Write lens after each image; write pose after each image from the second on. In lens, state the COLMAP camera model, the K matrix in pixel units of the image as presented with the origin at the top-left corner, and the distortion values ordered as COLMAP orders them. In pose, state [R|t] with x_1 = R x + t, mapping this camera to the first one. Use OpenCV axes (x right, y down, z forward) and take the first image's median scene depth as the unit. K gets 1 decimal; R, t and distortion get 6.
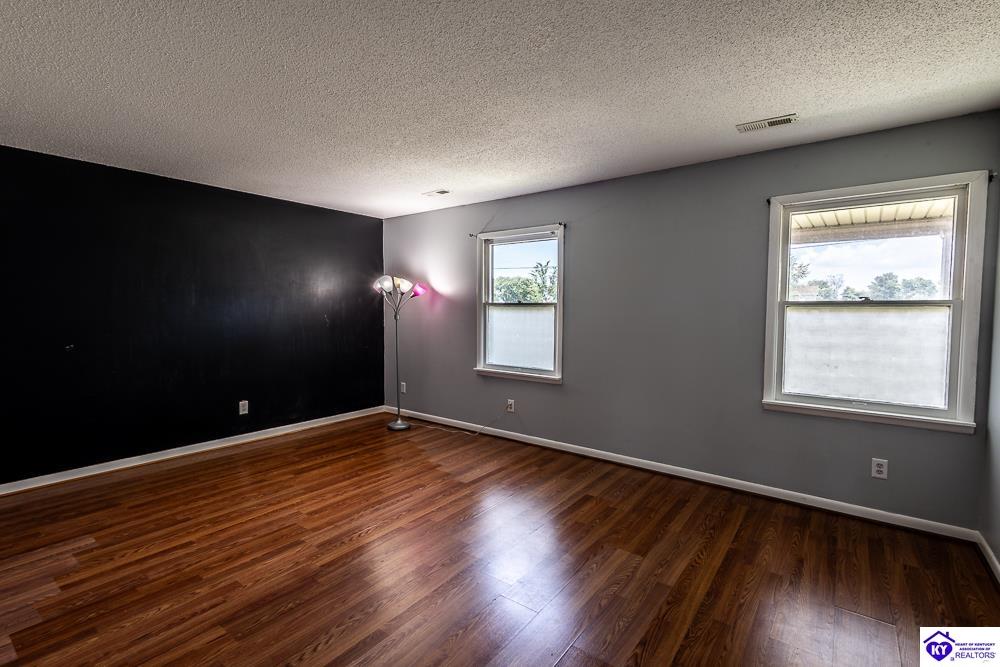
lens RADIAL K [[460.7, 0, 500.3], [0, 460.7, 332.3], [0, 0, 1]] dist [0.015897, -0.004288]
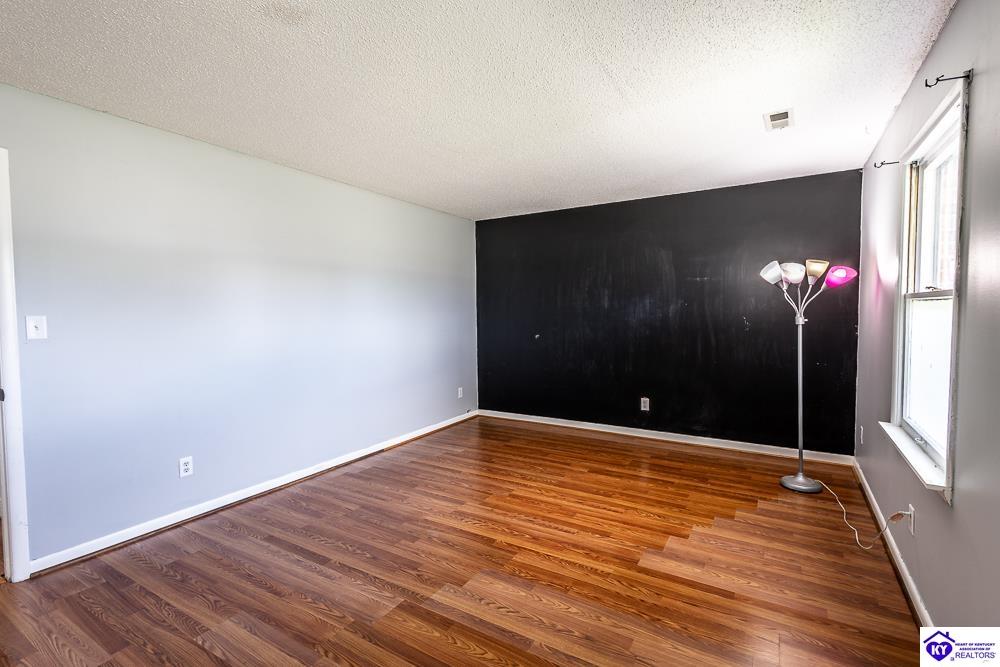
lens RADIAL K [[460.7, 0, 501.6], [0, 460.7, 333.2], [0, 0, 1]] dist [0.015897, -0.004288]
pose [[0.101432, 0.042683, -0.993926, 0.563011], [-0.043111, 0.998329, 0.038472, -0.031153], [0.993908, 0.038946, 0.103103, 0.712067]]
